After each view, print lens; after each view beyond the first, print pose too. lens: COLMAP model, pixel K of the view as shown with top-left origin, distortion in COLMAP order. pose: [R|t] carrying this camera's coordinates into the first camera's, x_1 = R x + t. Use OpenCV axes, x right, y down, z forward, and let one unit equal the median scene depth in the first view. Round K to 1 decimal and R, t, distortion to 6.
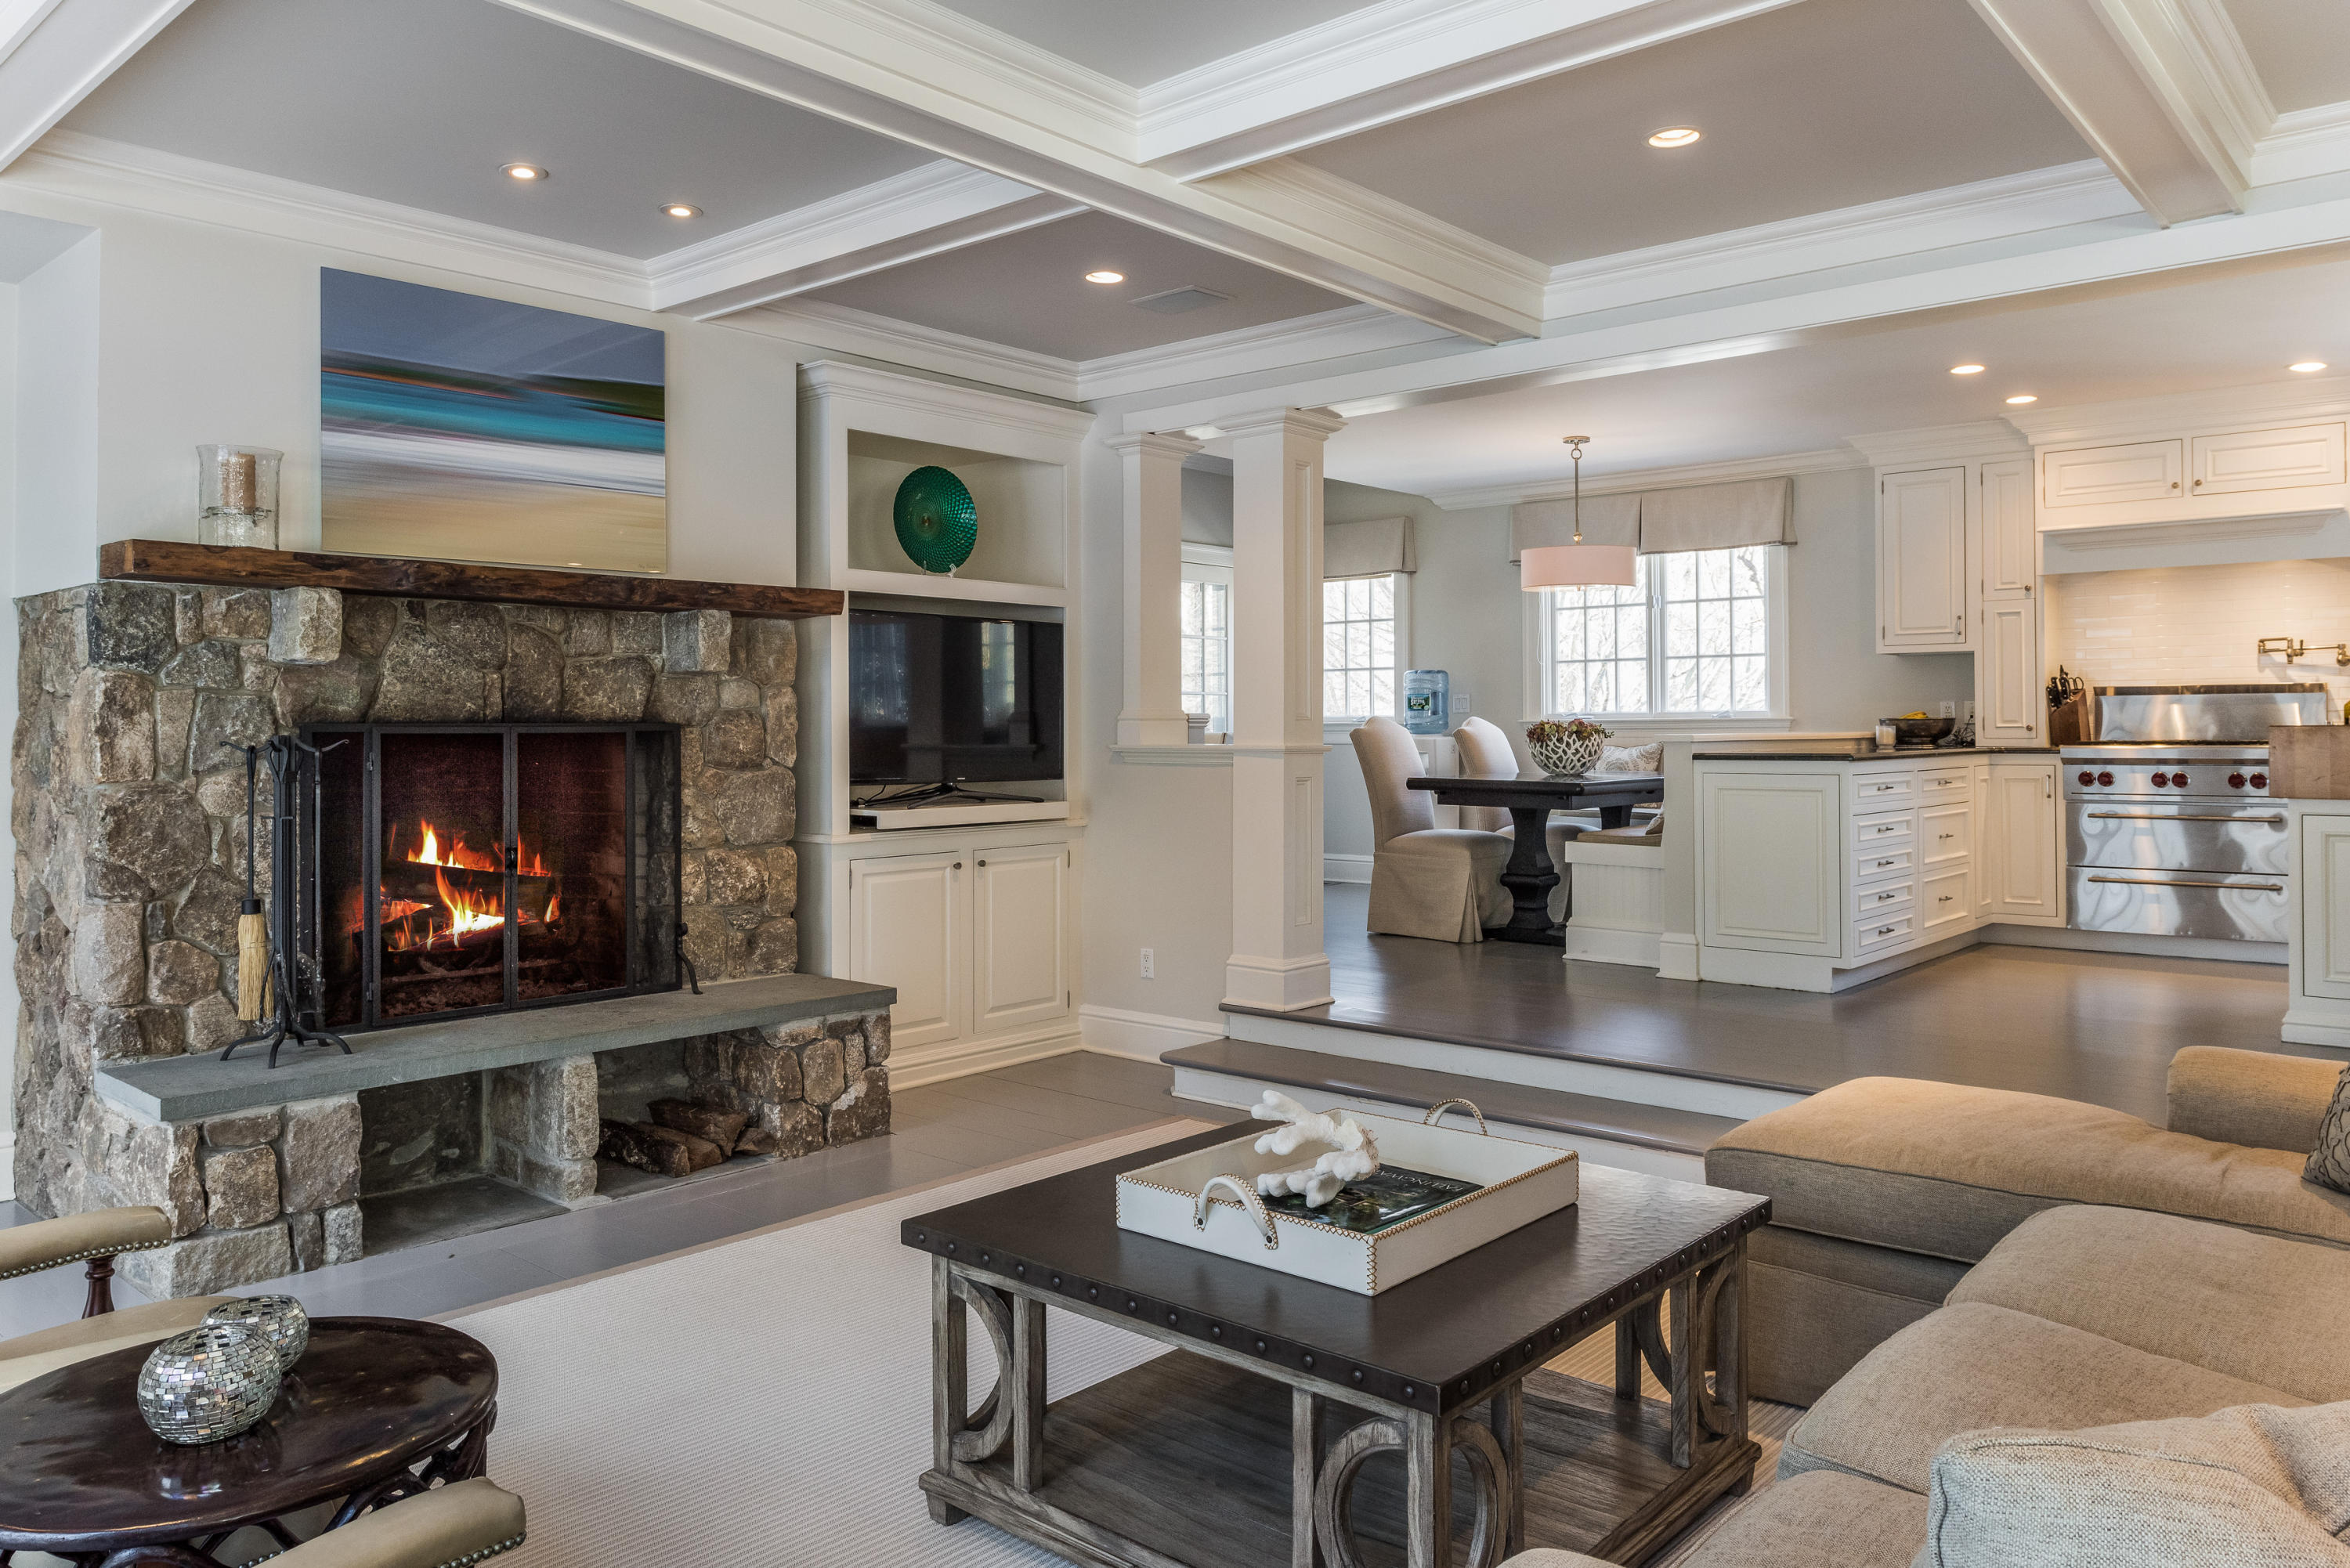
lens RADIAL K [[1613.2, 0, 1178.8], [0, 1613.2, 779.2], [0, 0, 1]] dist [0.001504, 0.000452]
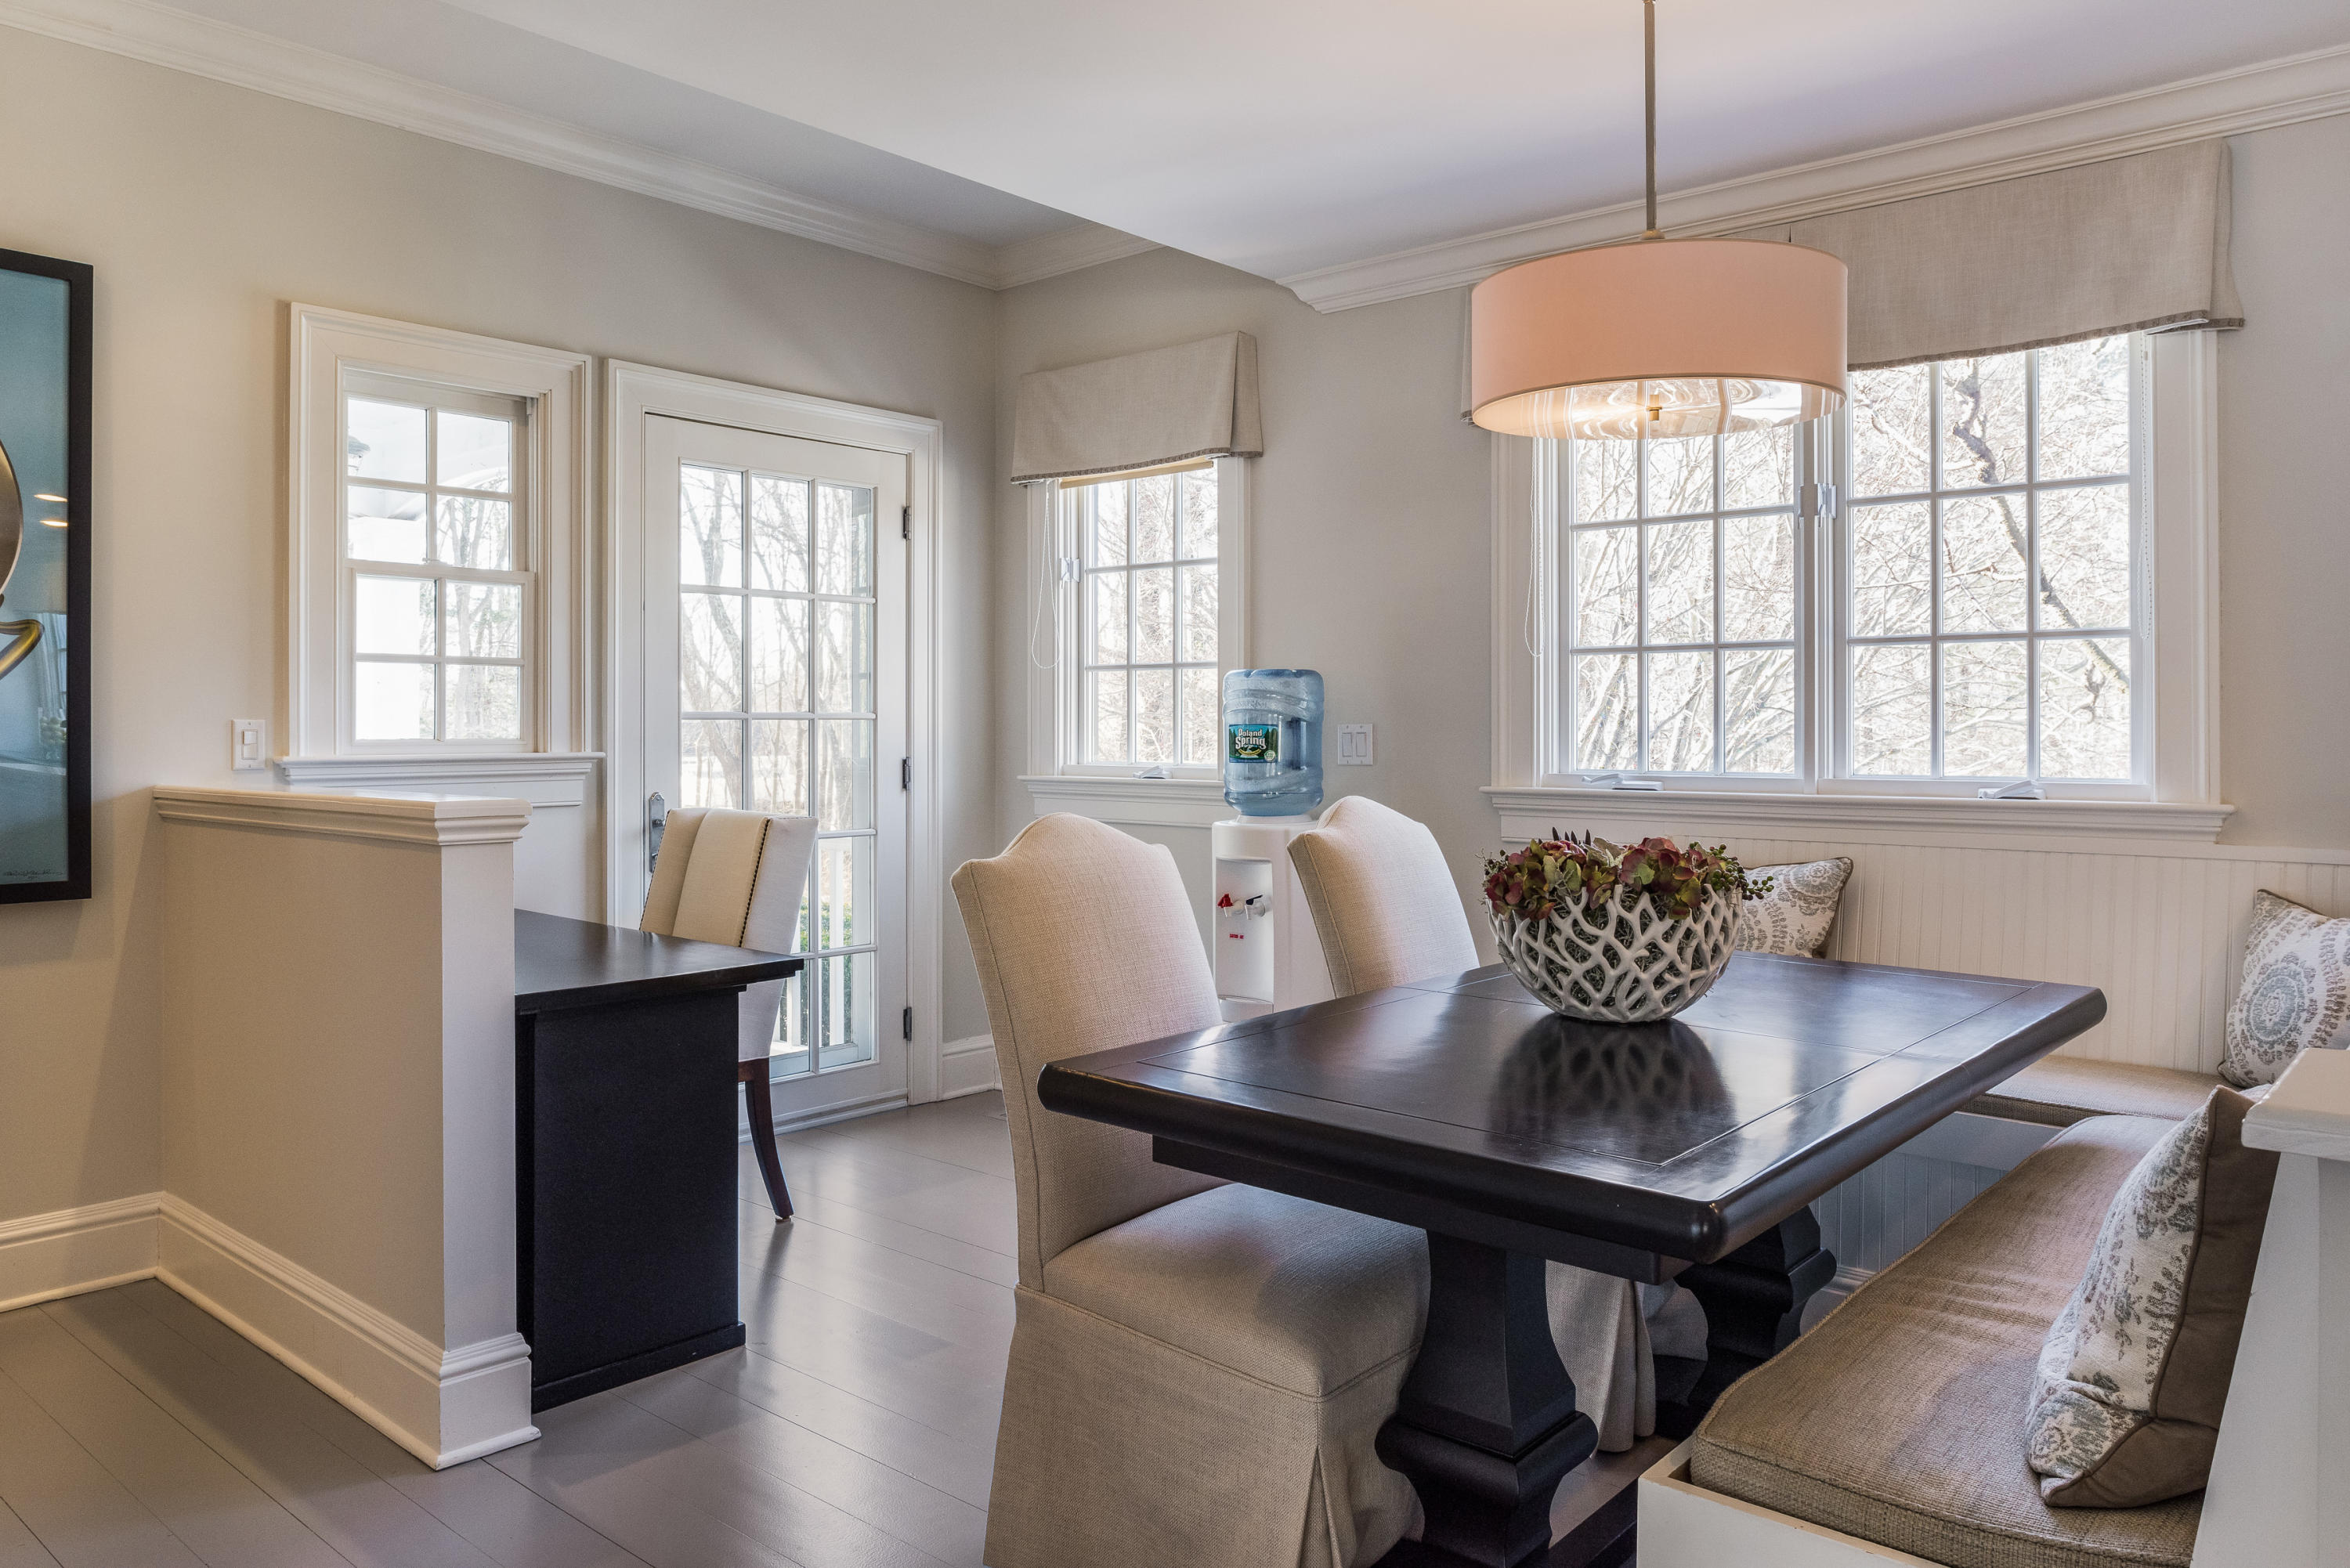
lens RADIAL K [[1613.2, 0, 1171.1], [0, 1613.2, 761.9], [0, 0, 1]] dist [0.001504, 0.000452]
pose [[0.999995, 0.002467, -0.002120, 0.135776], [-0.002476, 0.999989, -0.004032, -0.043345], [0.002110, 0.004037, 0.999990, 0.601579]]
